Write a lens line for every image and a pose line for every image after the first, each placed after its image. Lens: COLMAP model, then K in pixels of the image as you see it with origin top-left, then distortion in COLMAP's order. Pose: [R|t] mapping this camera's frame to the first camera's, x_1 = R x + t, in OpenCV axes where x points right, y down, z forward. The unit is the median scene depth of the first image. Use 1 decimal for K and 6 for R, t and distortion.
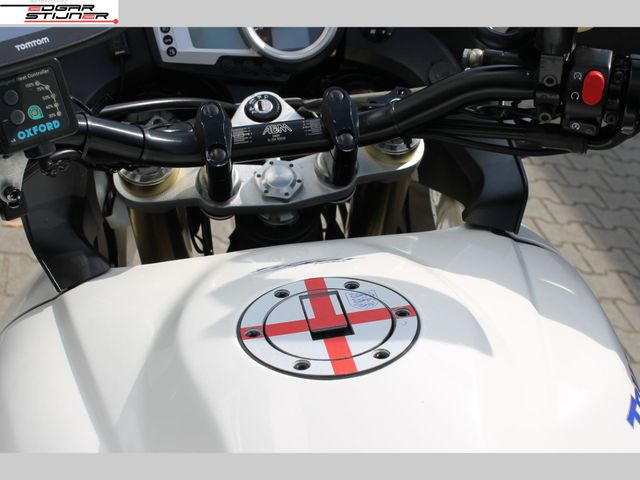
lens RADIAL K [[844.8, 0, 320.0], [0, 844.8, 240.0], [0, 0, 1]] dist [-0.034972, -0.048746]
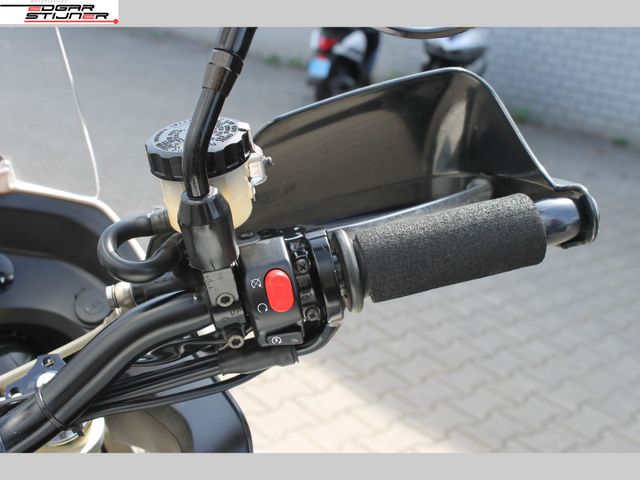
lens RADIAL K [[844.8, 0, 320.0], [0, 844.8, 240.0], [0, 0, 1]] dist [-0.034972, -0.048746]
pose [[0.870317, -0.320332, 0.374080, 0.073944], [0.382134, 0.918392, -0.102616, -0.122961], [-0.310681, 0.232257, 0.921702, 0.236736]]
